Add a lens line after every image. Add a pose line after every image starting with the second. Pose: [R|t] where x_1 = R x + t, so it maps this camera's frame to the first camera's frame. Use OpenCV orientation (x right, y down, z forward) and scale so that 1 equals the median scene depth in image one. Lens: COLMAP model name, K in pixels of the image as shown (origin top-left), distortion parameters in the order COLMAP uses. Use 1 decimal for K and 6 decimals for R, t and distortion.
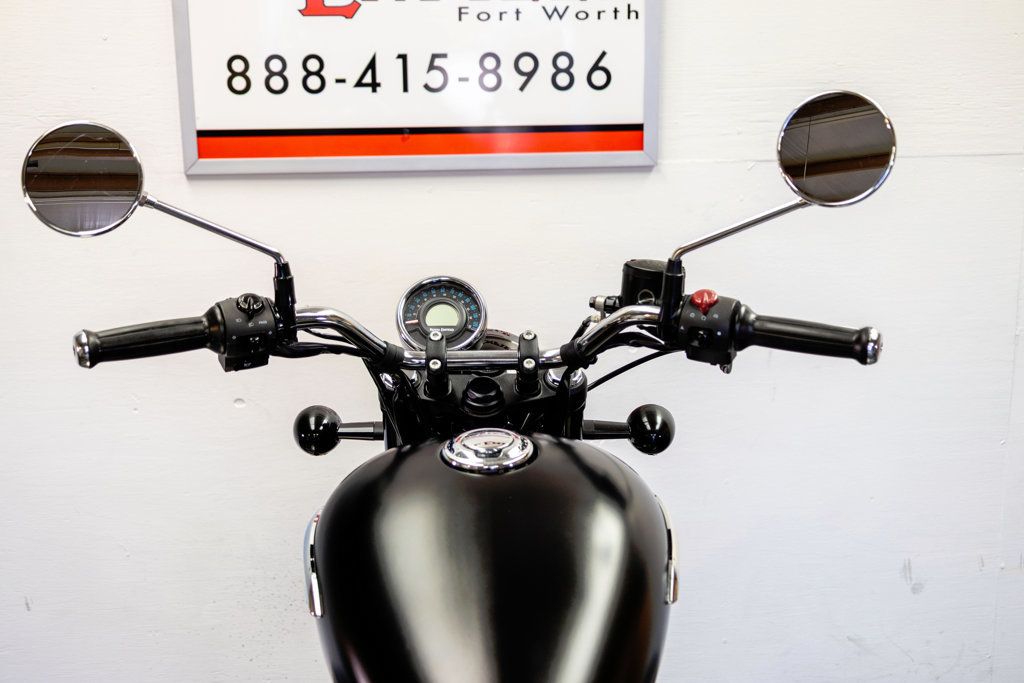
lens RADIAL K [[1537.6, 0, 521.2], [0, 1537.6, 384.7], [0, 0, 1]] dist [0.027675, 0.000000]
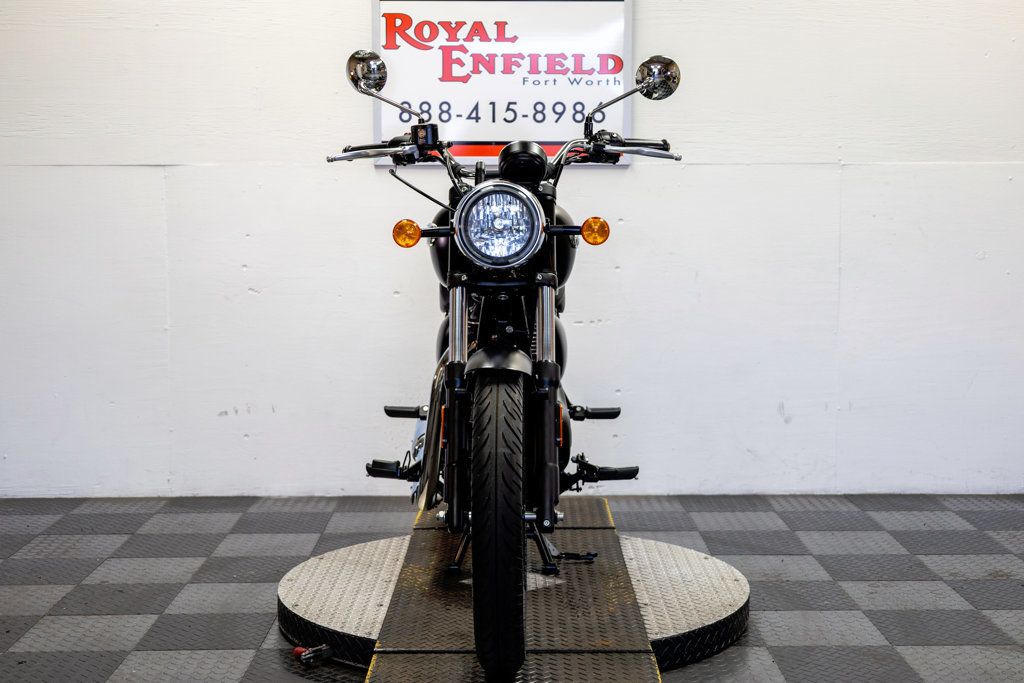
lens RADIAL K [[1537.6, 0, 510.6], [0, 1537.6, 343.7], [0, 0, 1]] dist [0.027675, 0.000000]
pose [[0.997798, 0.016189, -0.064313, 0.069101], [-0.025359, 0.989189, -0.144435, 0.342800], [0.061279, 0.145748, 0.987422, -0.795728]]
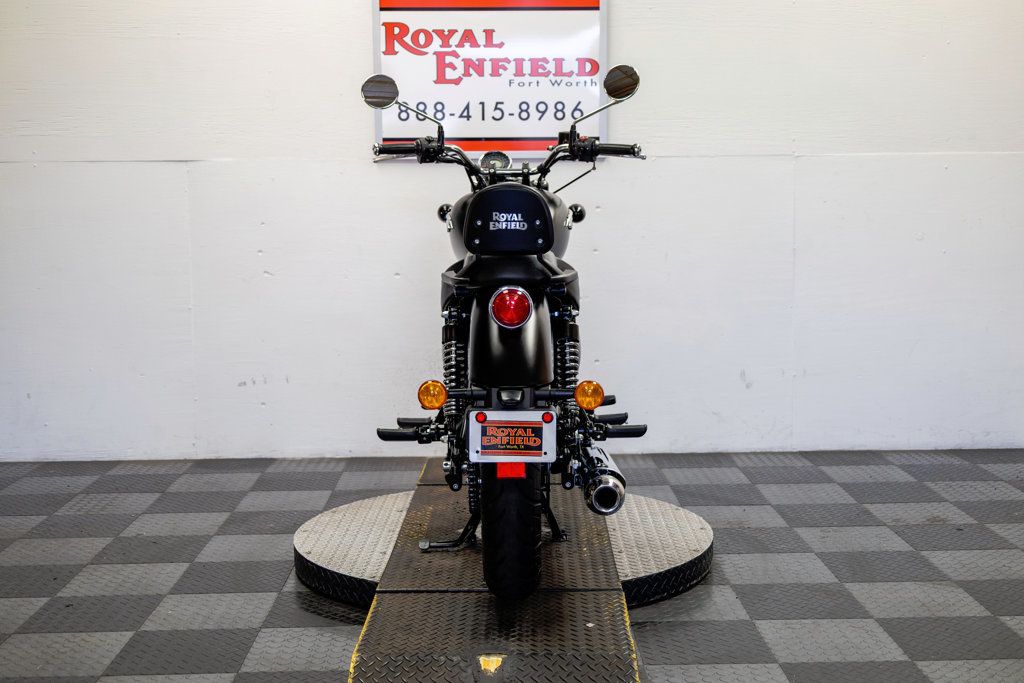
lens RADIAL K [[1403.1, 0, 513.2], [0, 1403.1, 339.8], [0, 0, 1]] dist [0.032587, 0.000000]
pose [[0.998580, 0.008628, -0.052575, 0.066979], [-0.015453, 0.991285, -0.130826, 0.349257], [0.050988, 0.131452, 0.990010, -0.828552]]
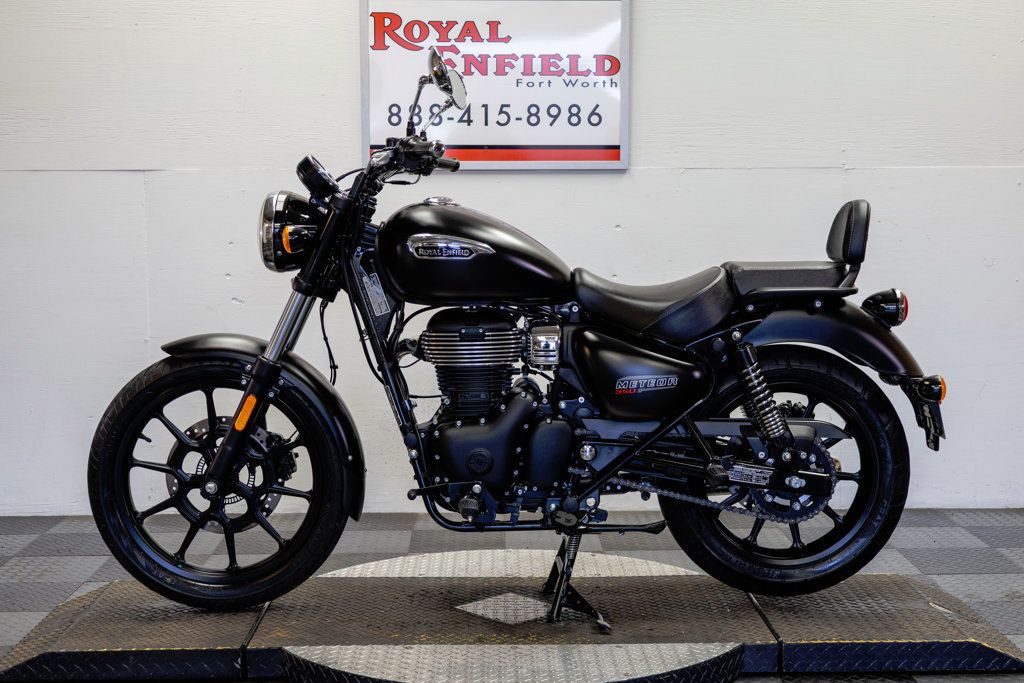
lens RADIAL K [[1537.6, 0, 513.4], [0, 1537.6, 345.0], [0, 0, 1]] dist [0.027675, 0.000000]
pose [[0.998520, 0.013410, -0.052708, 0.054467], [-0.021030, 0.988943, -0.146800, 0.326186], [0.050156, 0.147691, 0.987761, -0.733465]]
